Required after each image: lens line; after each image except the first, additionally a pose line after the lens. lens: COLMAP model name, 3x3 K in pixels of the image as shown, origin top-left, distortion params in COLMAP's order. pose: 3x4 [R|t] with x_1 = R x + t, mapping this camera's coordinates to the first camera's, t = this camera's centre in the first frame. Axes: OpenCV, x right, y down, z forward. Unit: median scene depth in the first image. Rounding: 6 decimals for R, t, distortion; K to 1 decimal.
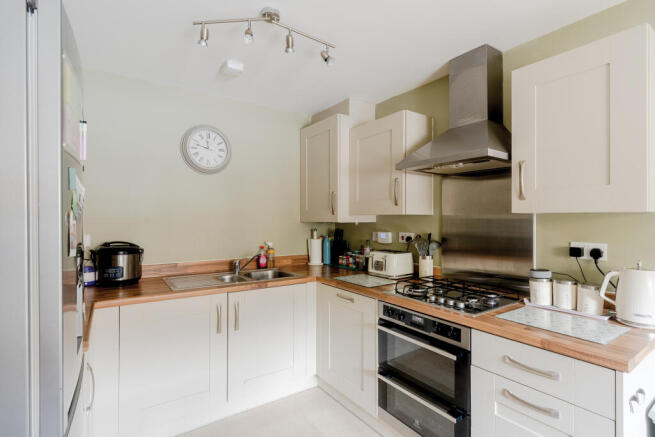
lens RADIAL K [[321.4, 0, 328.4], [0, 321.4, 217.3], [0, 0, 1]] dist [0.002709, 0.000726]
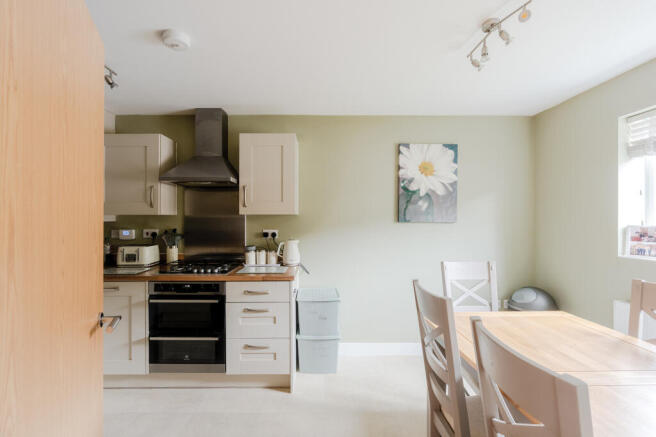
lens RADIAL K [[296.9, 0, 323.7], [0, 296.9, 216.5], [0, 0, 1]] dist [-0.000849, -0.000152]
pose [[0.557238, 0.000966, 0.830352, -0.427371], [-0.000561, 1.000000, -0.000787, -0.000721], [-0.830353, -0.000027, 0.557238, -0.233725]]
